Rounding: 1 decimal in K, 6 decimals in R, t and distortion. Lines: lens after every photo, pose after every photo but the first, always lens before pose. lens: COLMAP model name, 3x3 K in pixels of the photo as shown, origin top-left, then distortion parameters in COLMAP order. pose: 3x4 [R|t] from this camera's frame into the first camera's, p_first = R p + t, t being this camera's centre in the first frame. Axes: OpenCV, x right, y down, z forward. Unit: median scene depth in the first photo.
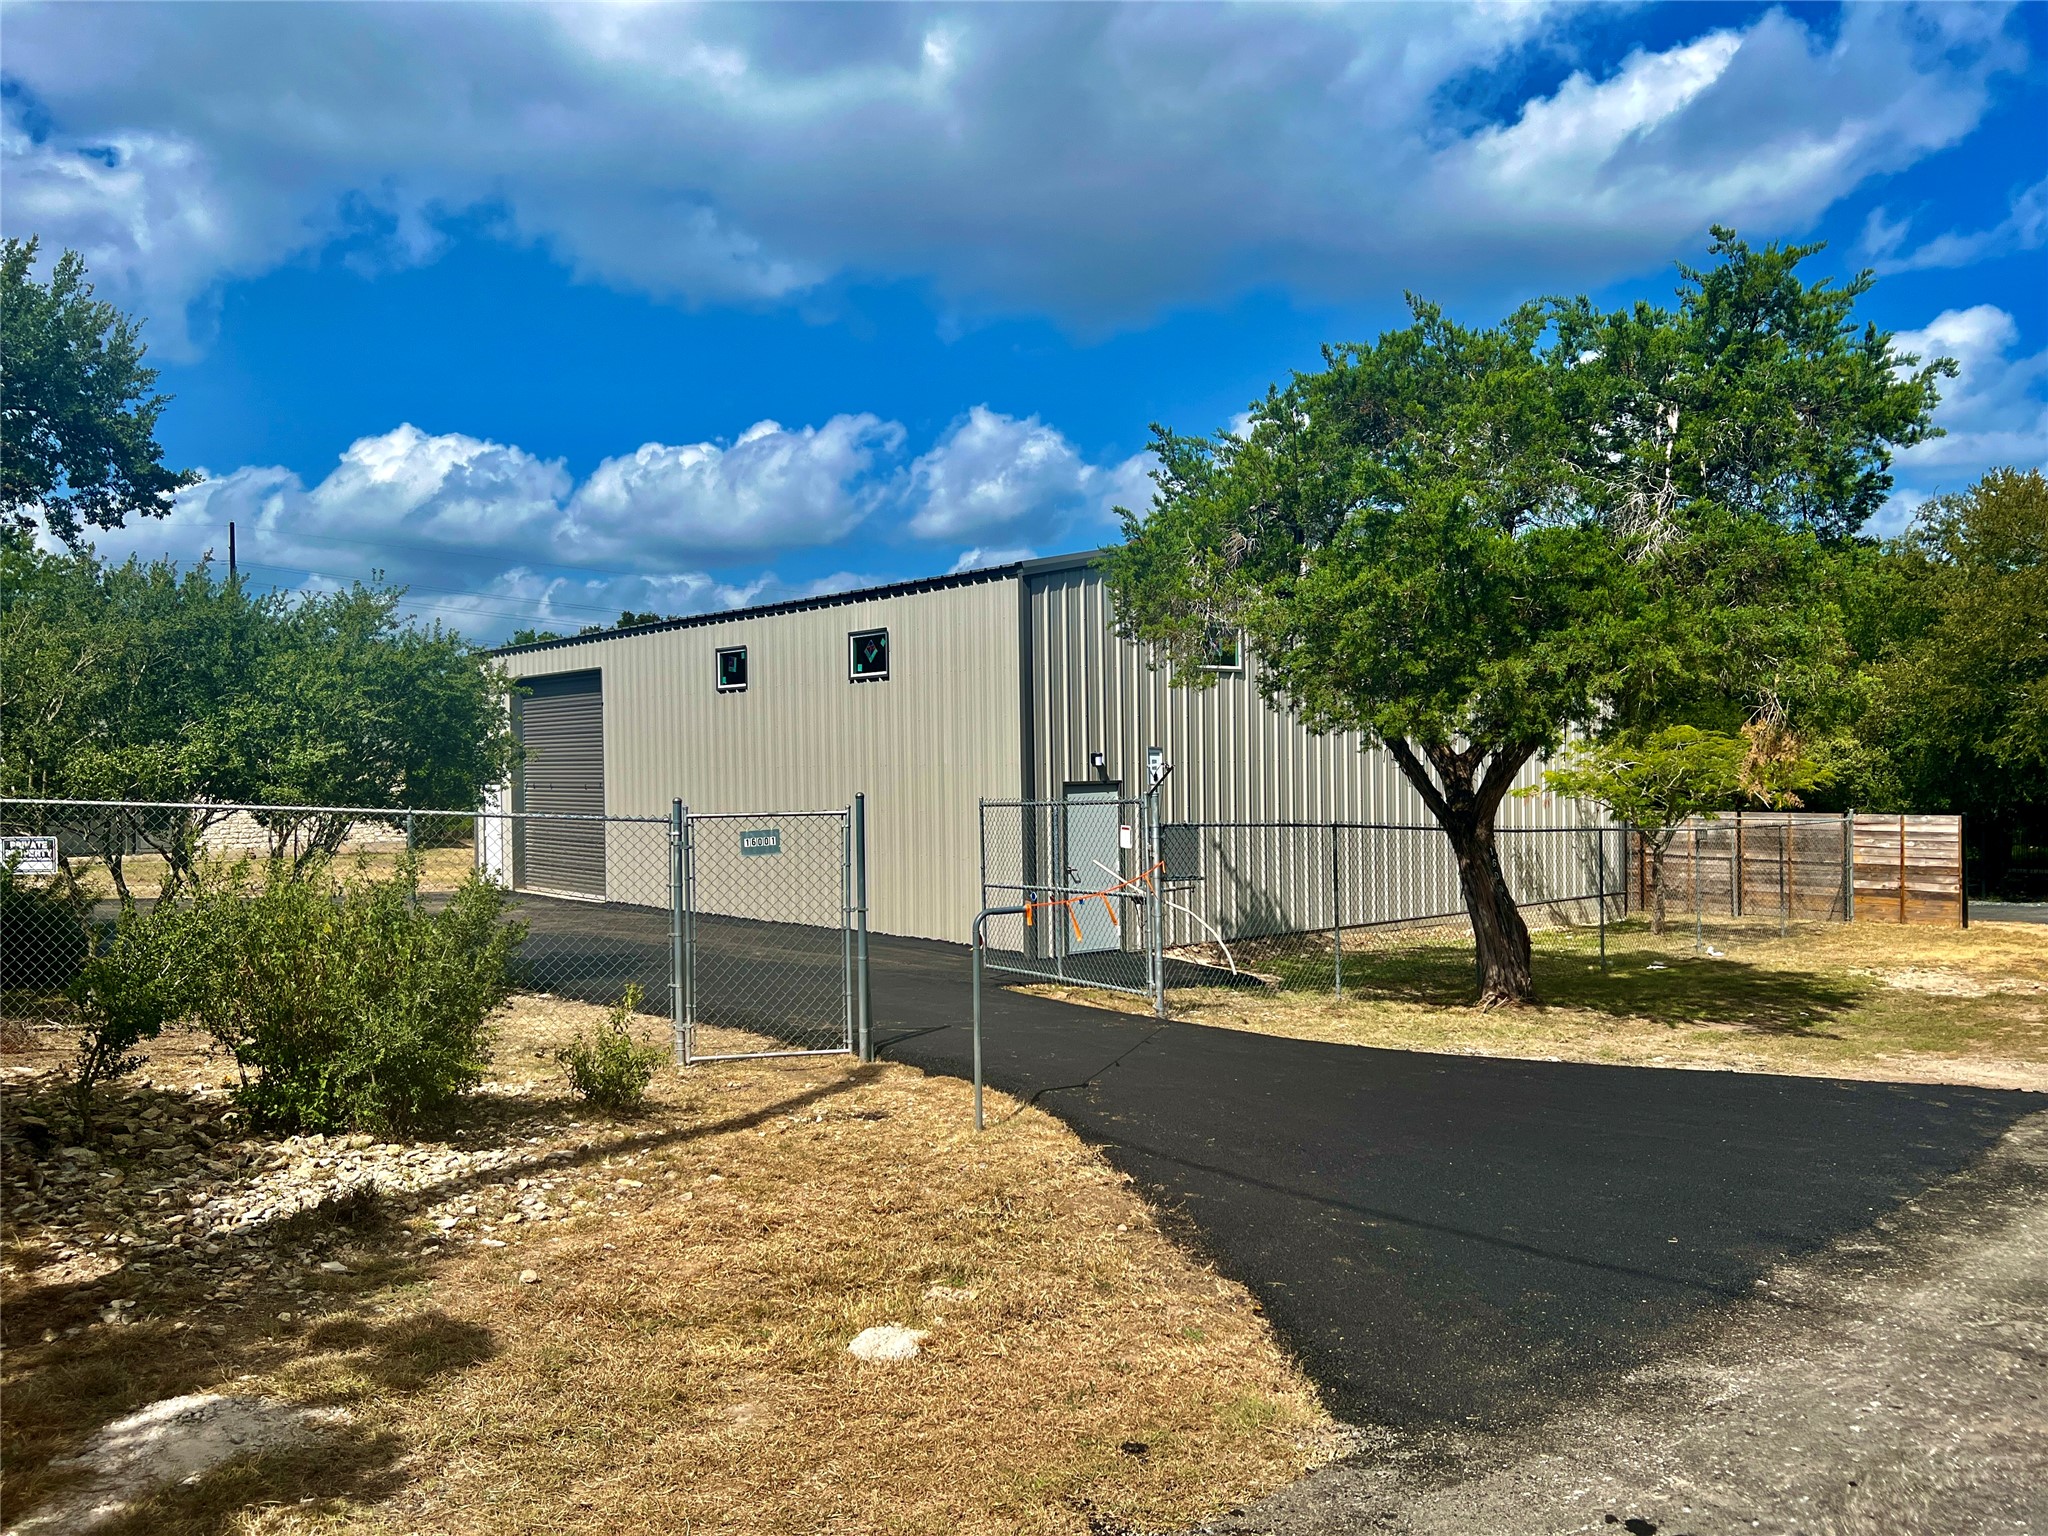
lens RADIAL K [[1536.0, 0, 1017.6], [0, 1536.0, 771.5], [0, 0, 1]] dist [0.036819, -0.019415]
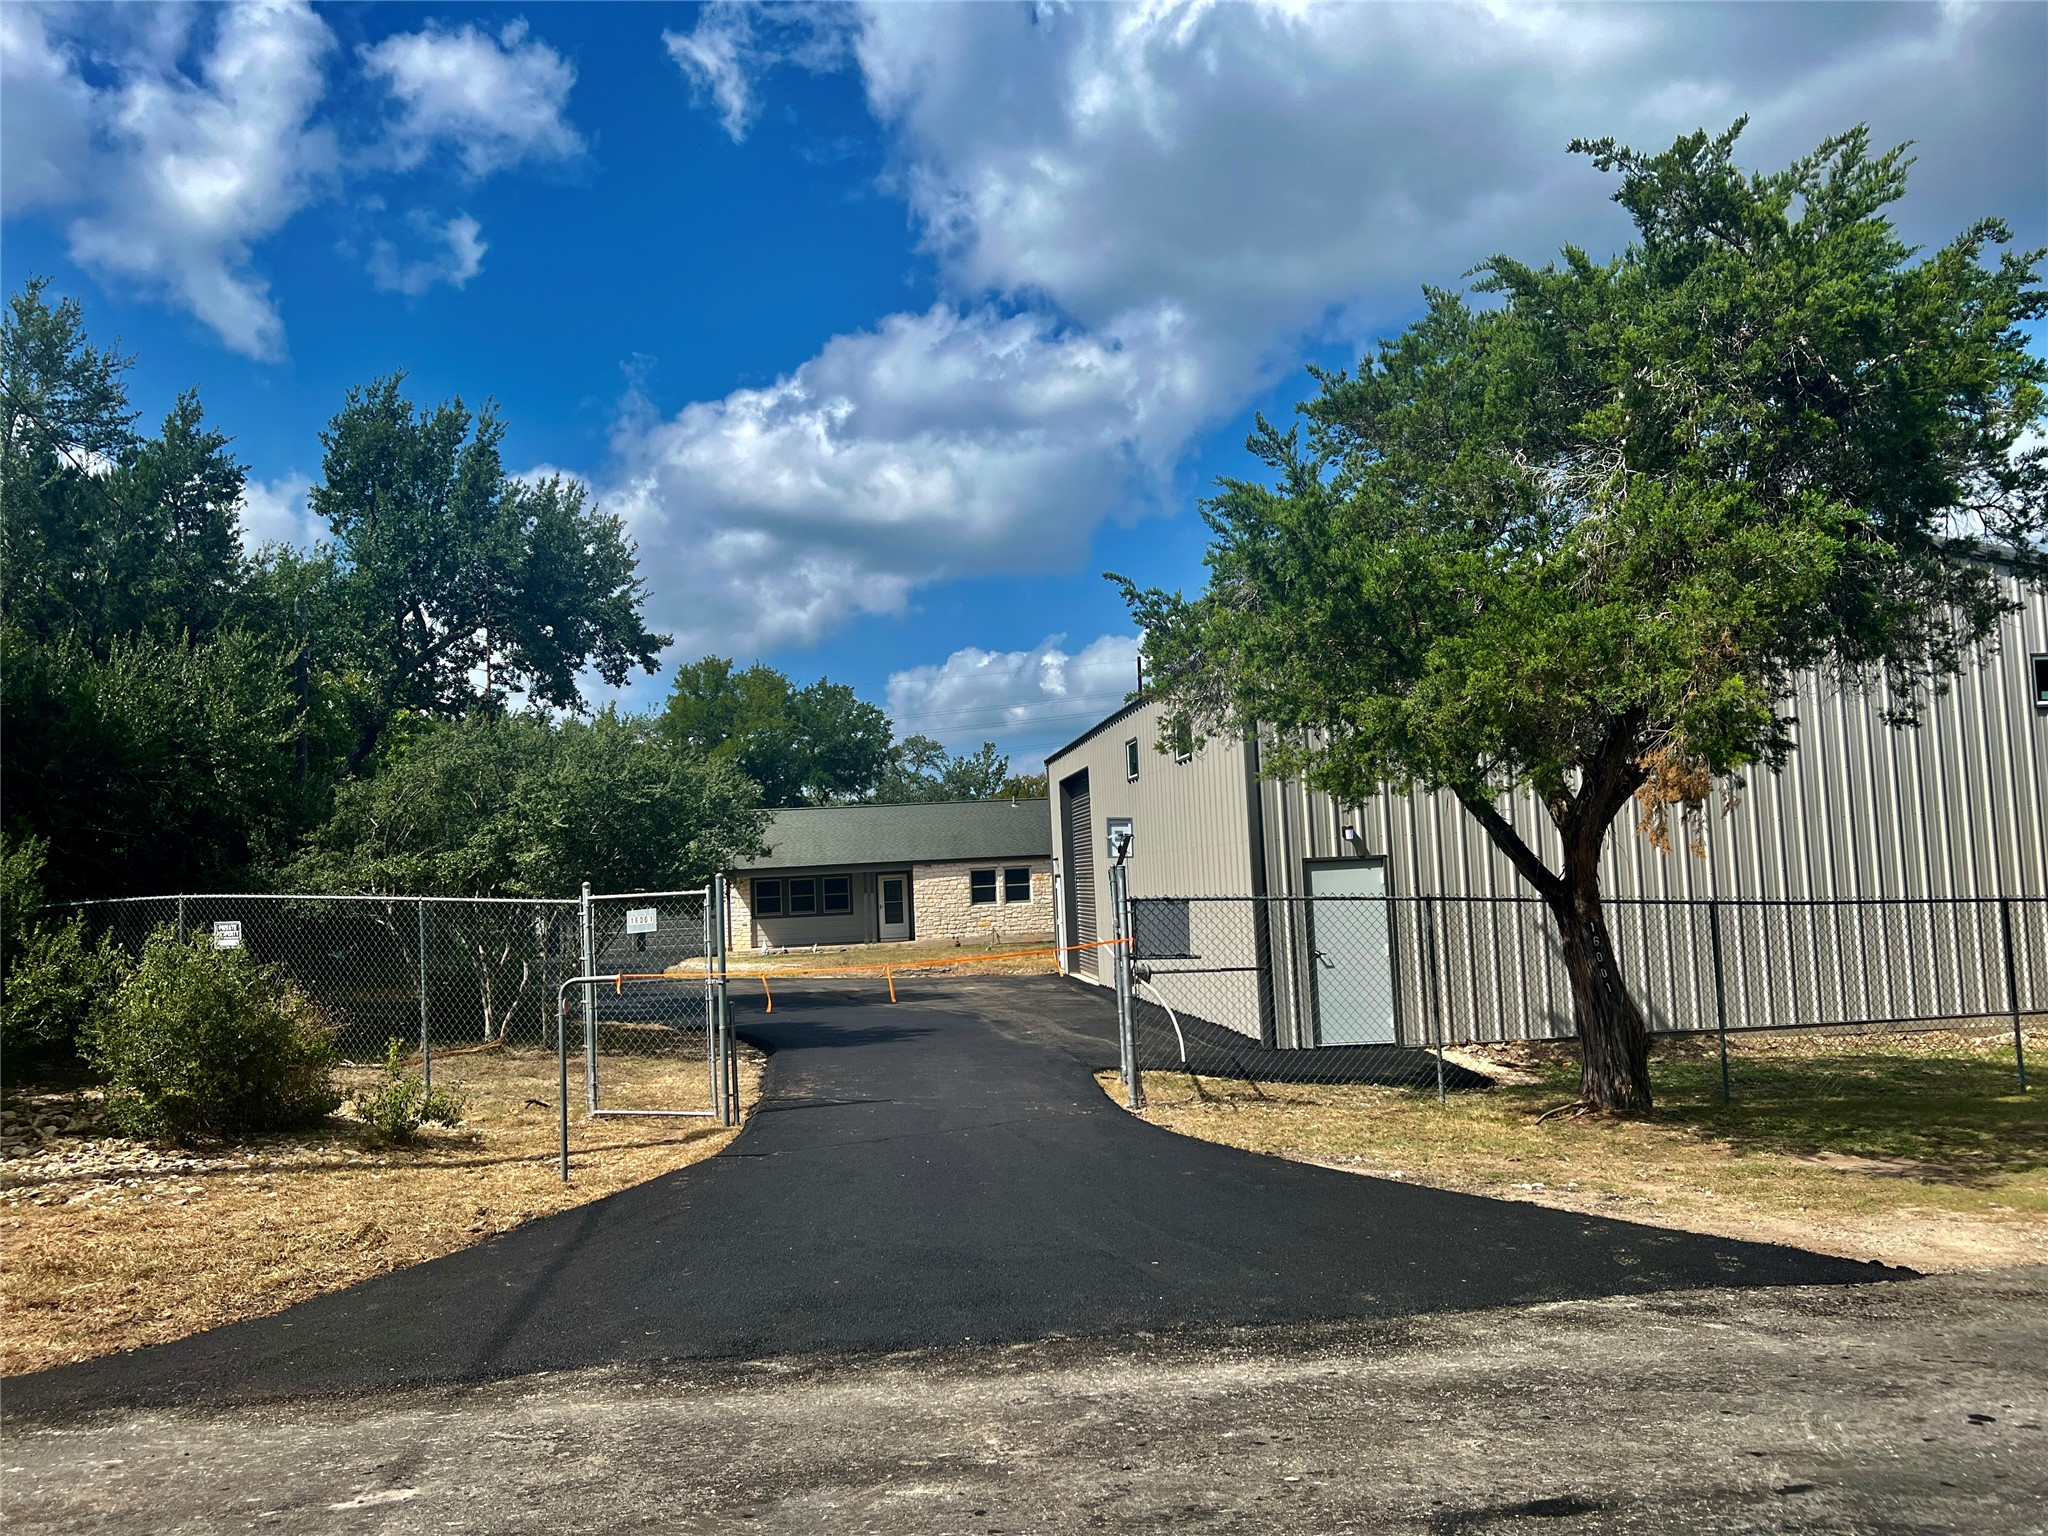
lens RADIAL K [[1536.0, 0, 1019.4], [0, 1536.0, 765.6], [0, 0, 1]] dist [0.036819, -0.019415]
pose [[0.839778, -0.060570, -0.539541, 0.493602], [0.024837, 0.997003, -0.073268, 0.018872], [0.542362, 0.048128, 0.838765, 0.150279]]
